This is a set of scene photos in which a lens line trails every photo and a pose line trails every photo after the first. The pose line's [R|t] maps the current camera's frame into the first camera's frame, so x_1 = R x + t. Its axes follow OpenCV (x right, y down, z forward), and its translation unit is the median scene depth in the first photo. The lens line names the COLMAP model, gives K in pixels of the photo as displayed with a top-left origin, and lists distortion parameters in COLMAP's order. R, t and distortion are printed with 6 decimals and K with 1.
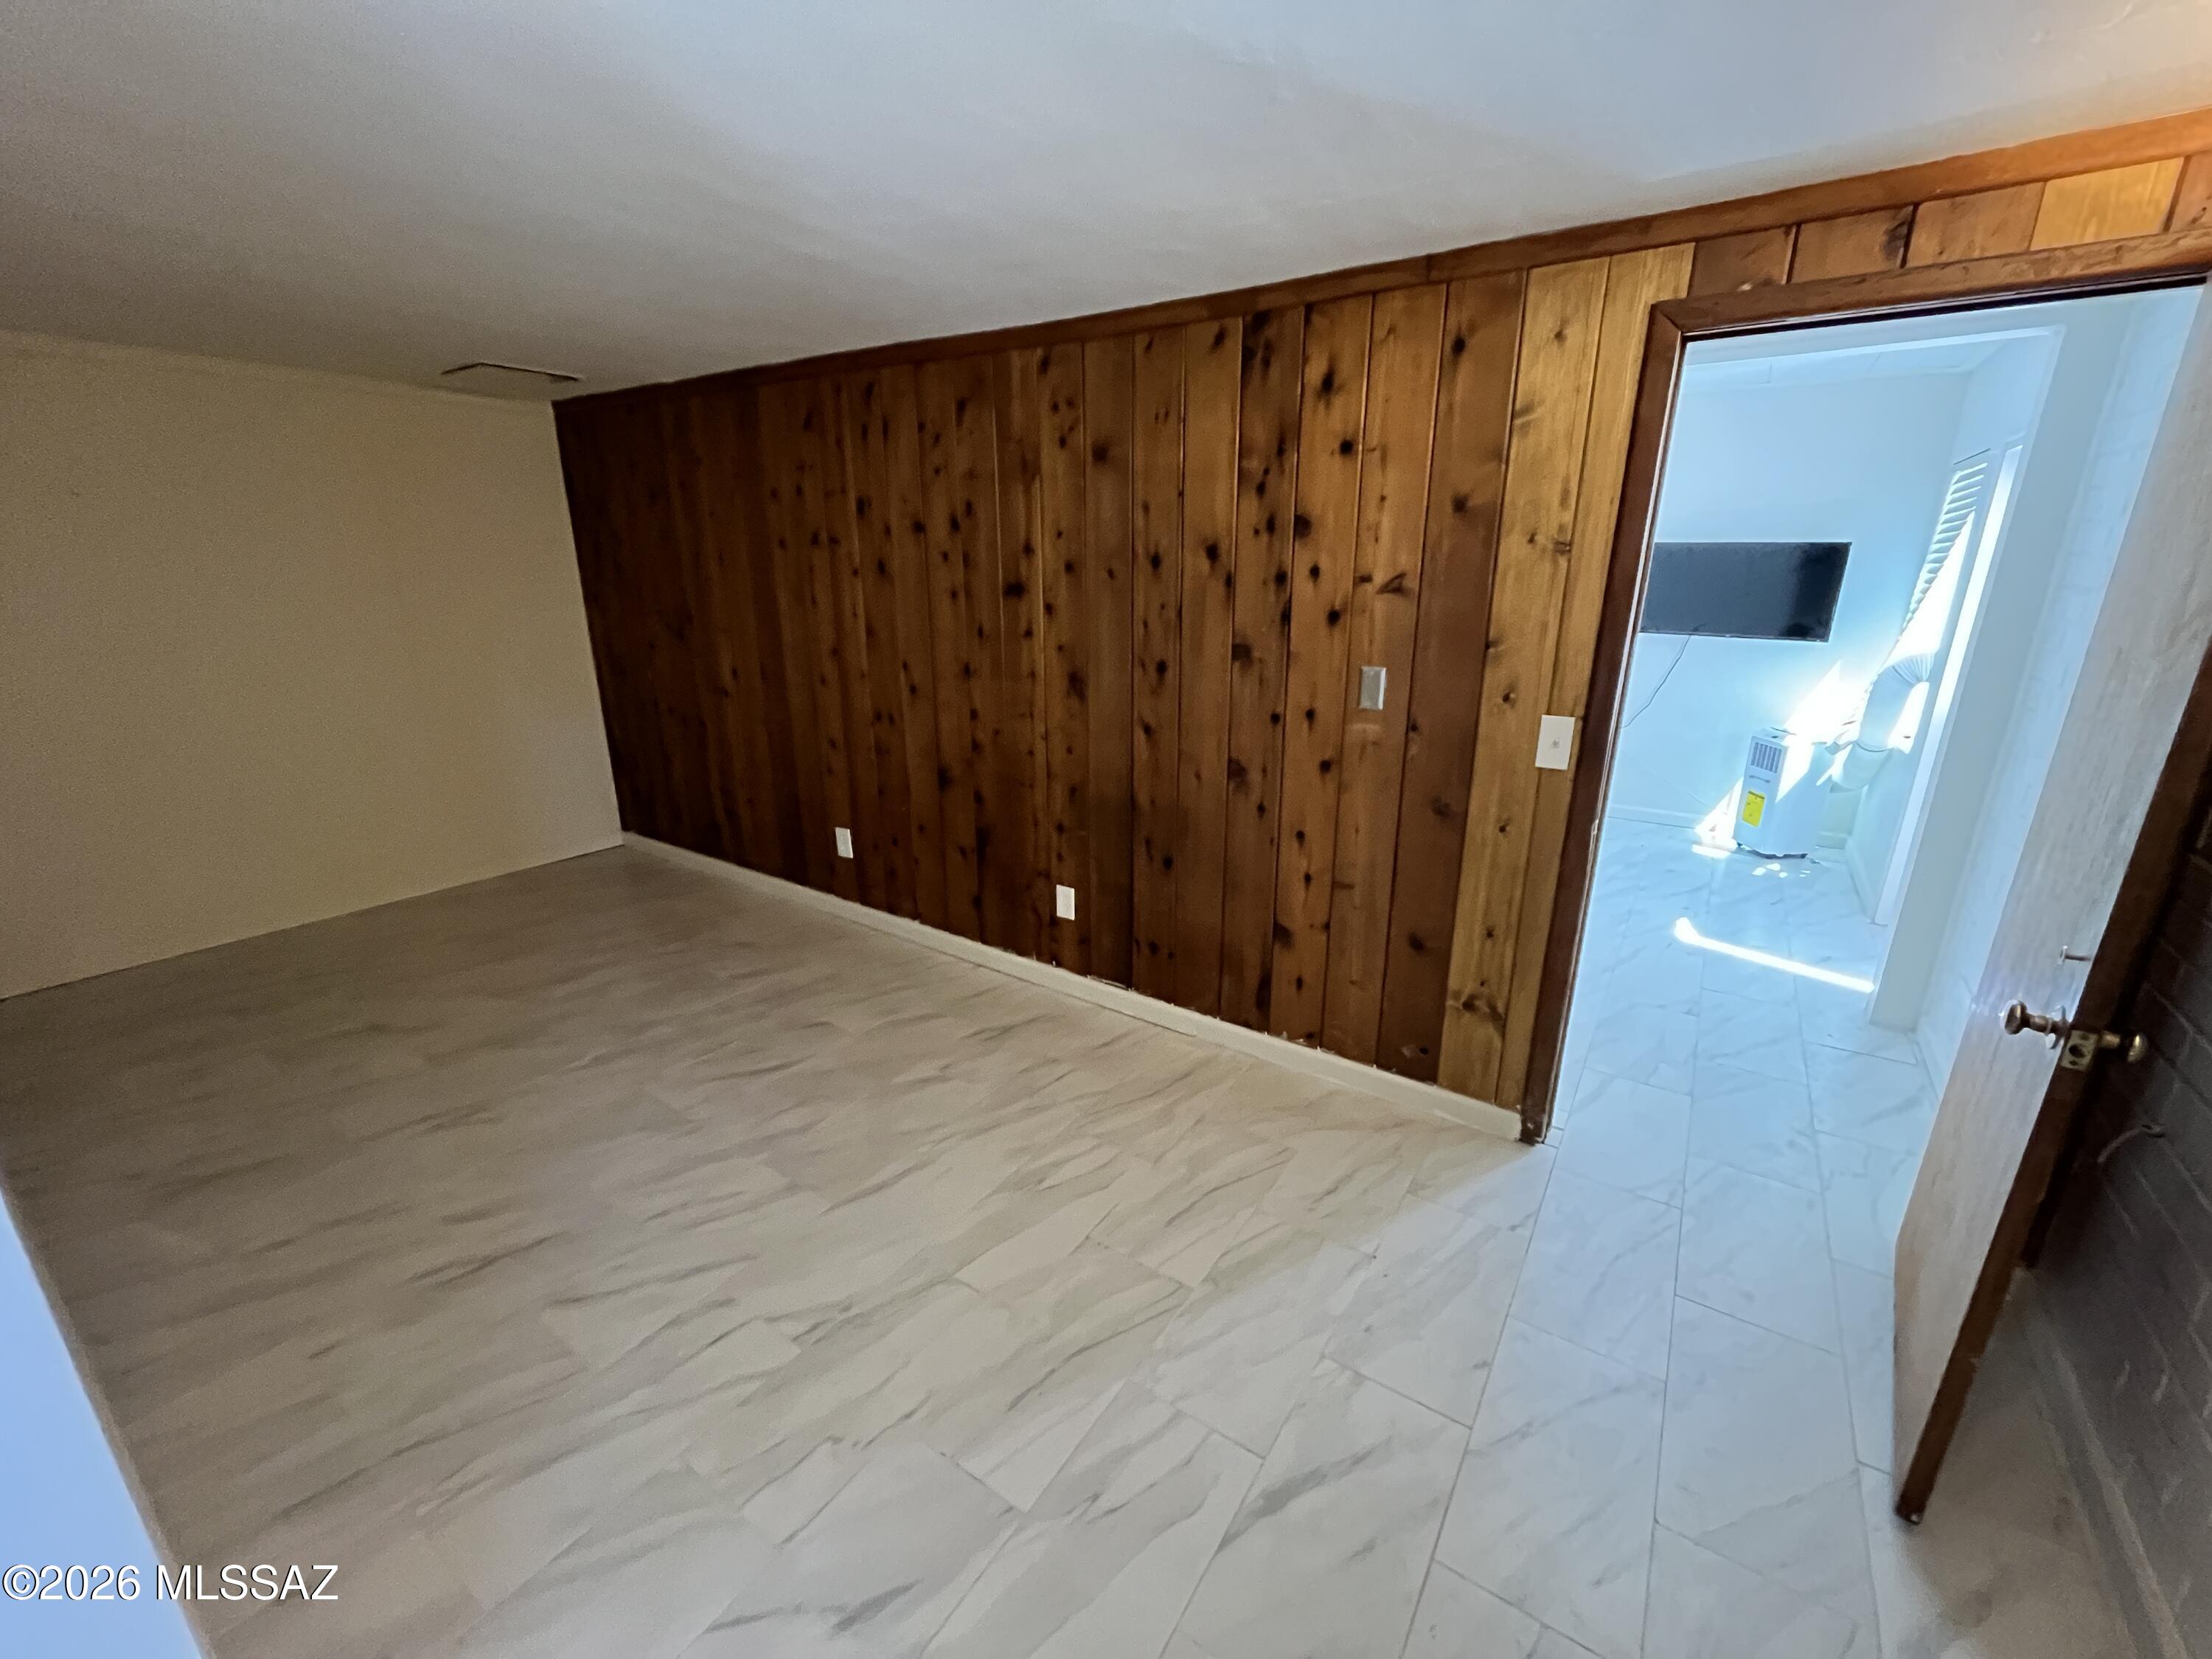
lens RADIAL K [[893.0, 0, 1117.1], [0, 893.0, 834.9], [0, 0, 1]] dist [-0.003299, 0.000209]
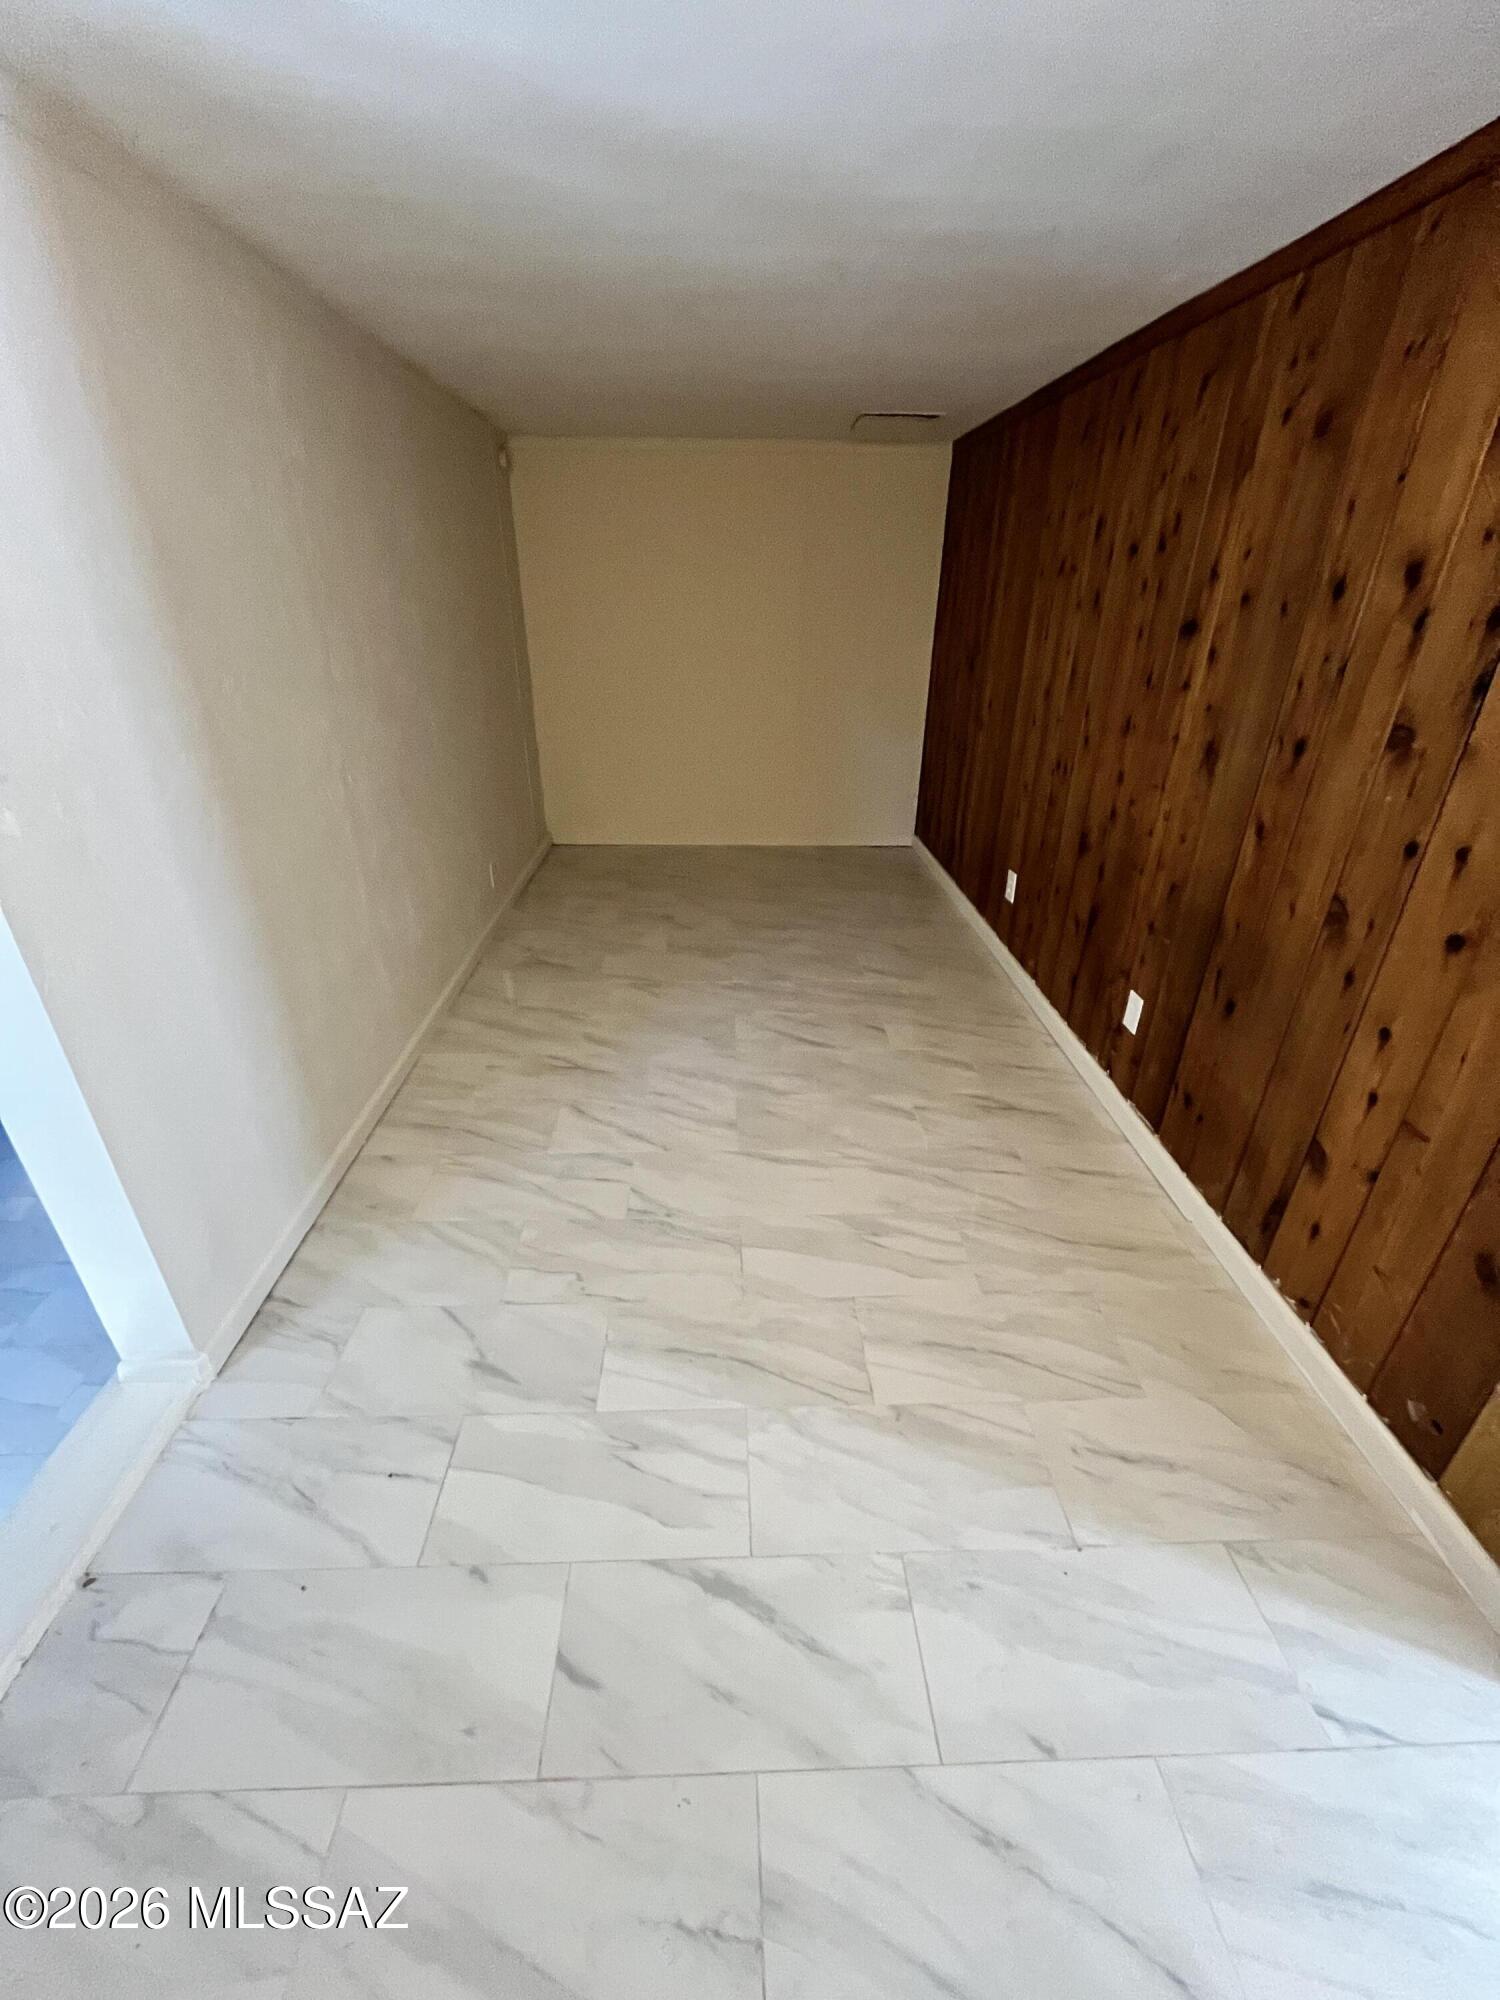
lens RADIAL K [[810.7, 0, 746.7], [0, 810.7, 1007.0], [0, 0, 1]] dist [0.000633, -0.000318]
pose [[0.581071, 0.370031, -0.724869, 0.348284], [-0.243050, 0.928916, 0.279359, -0.068934], [0.776714, 0.013852, 0.629702, 0.248644]]
